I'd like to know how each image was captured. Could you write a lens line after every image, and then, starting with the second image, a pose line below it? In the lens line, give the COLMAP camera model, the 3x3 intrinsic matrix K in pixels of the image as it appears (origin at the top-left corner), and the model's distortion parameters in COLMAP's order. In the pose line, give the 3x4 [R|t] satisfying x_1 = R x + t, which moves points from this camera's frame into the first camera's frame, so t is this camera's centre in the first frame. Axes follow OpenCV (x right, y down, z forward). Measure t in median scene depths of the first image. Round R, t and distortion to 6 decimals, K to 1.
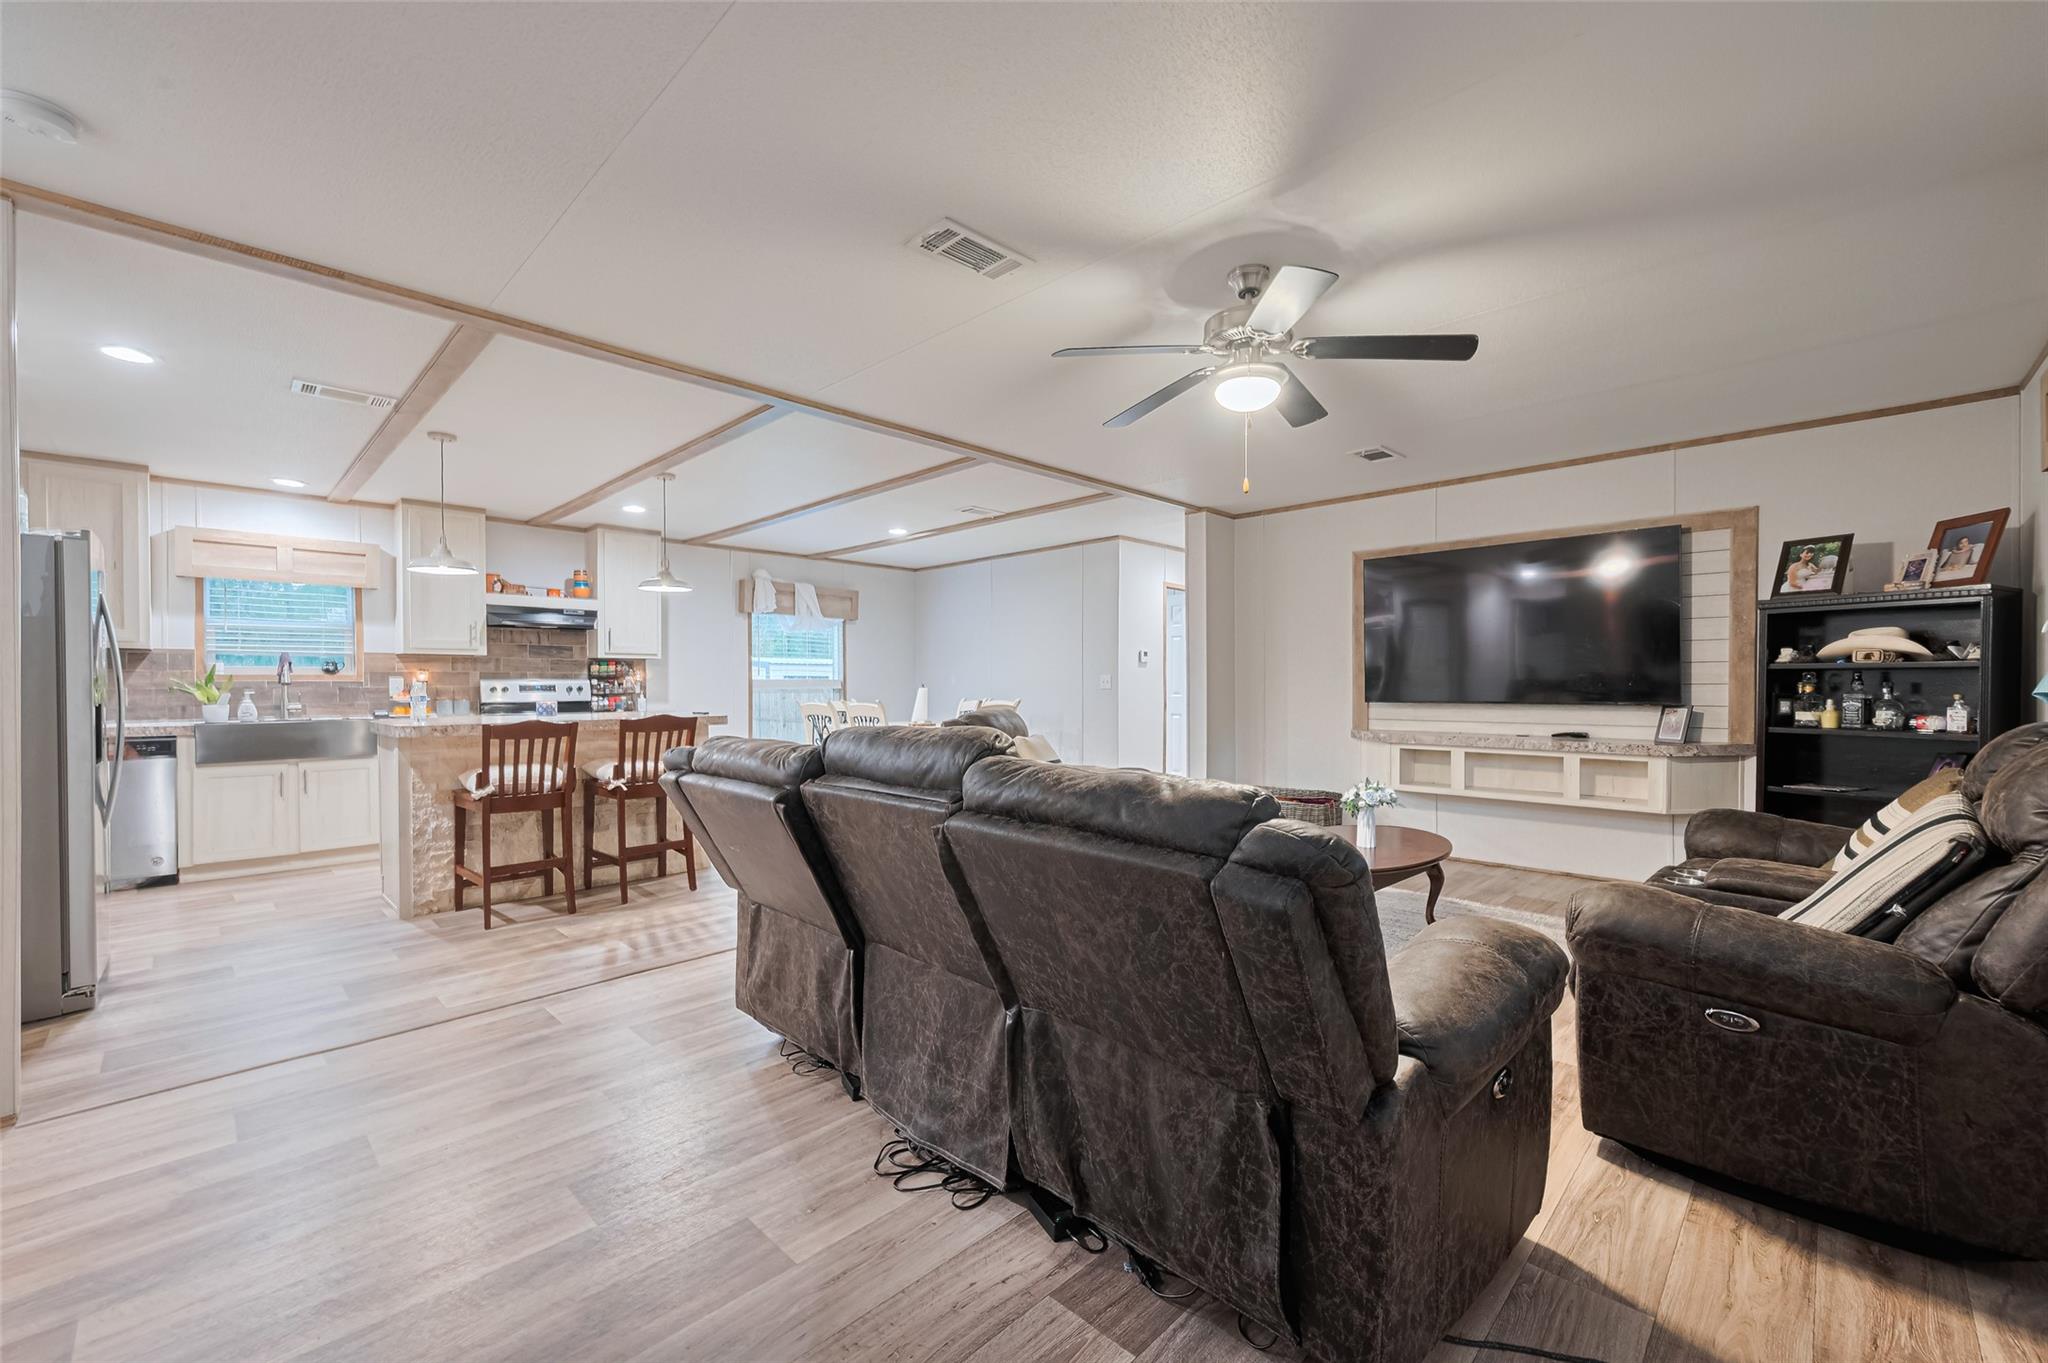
lens RADIAL K [[833.3, 0, 1005.2], [0, 833.3, 685.3], [0, 0, 1]] dist [0.004600, 0.000558]
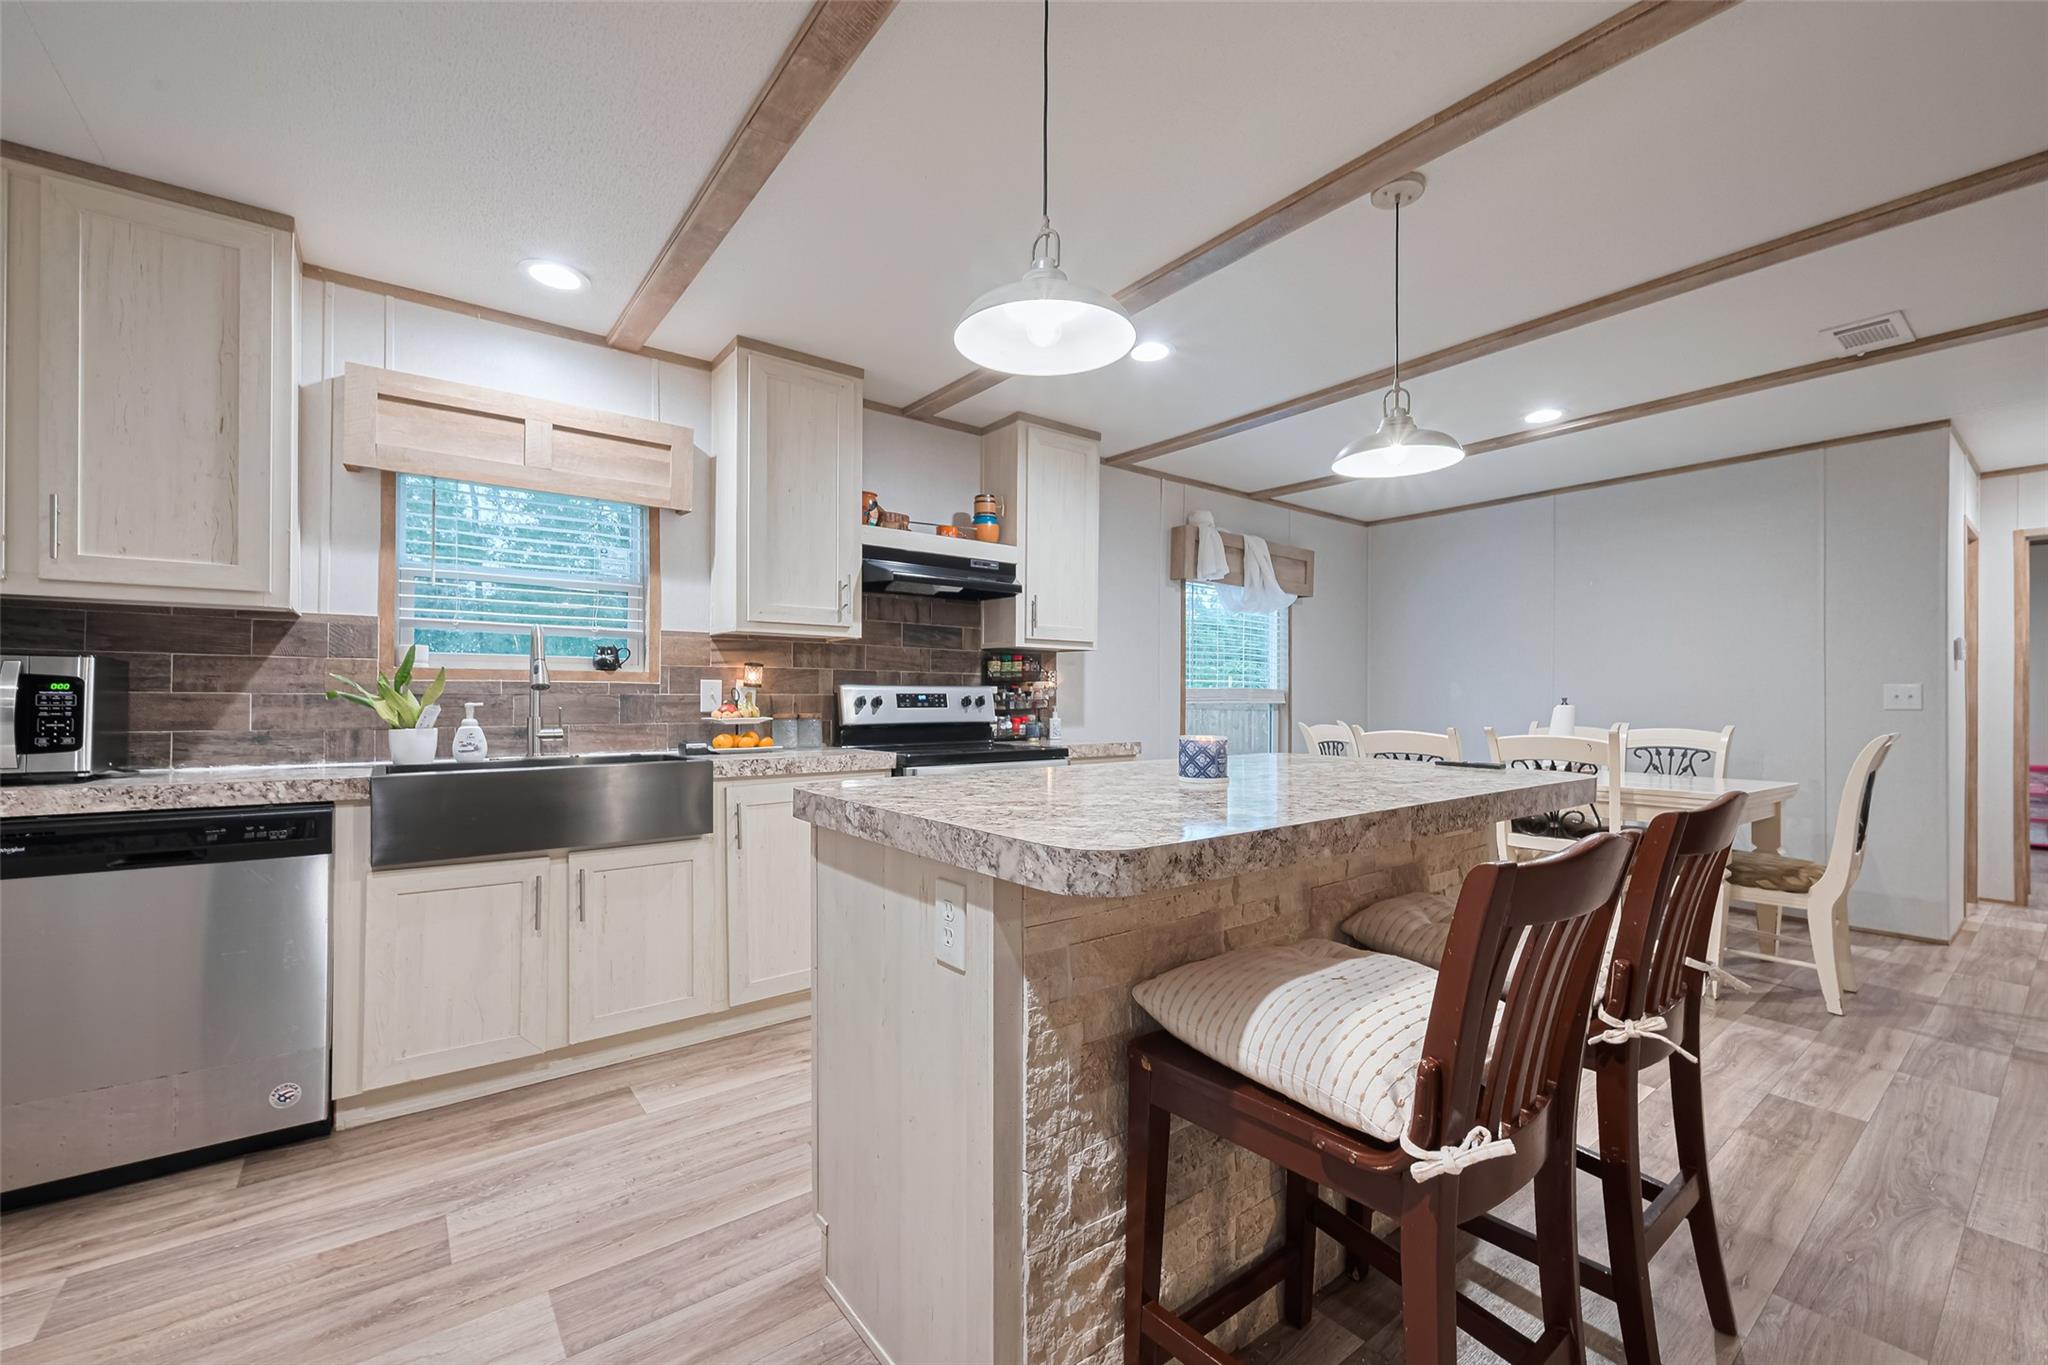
lens RADIAL K [[843.5, 0, 1028.1], [0, 843.5, 689.7], [0, 0, 1]] dist [0.001288, 0.000401]
pose [[0.991980, 0.005977, -0.126256, -0.464690], [-0.007490, 0.999906, -0.011512, 0.002783], [0.126176, 0.012365, 0.991931, 0.492073]]
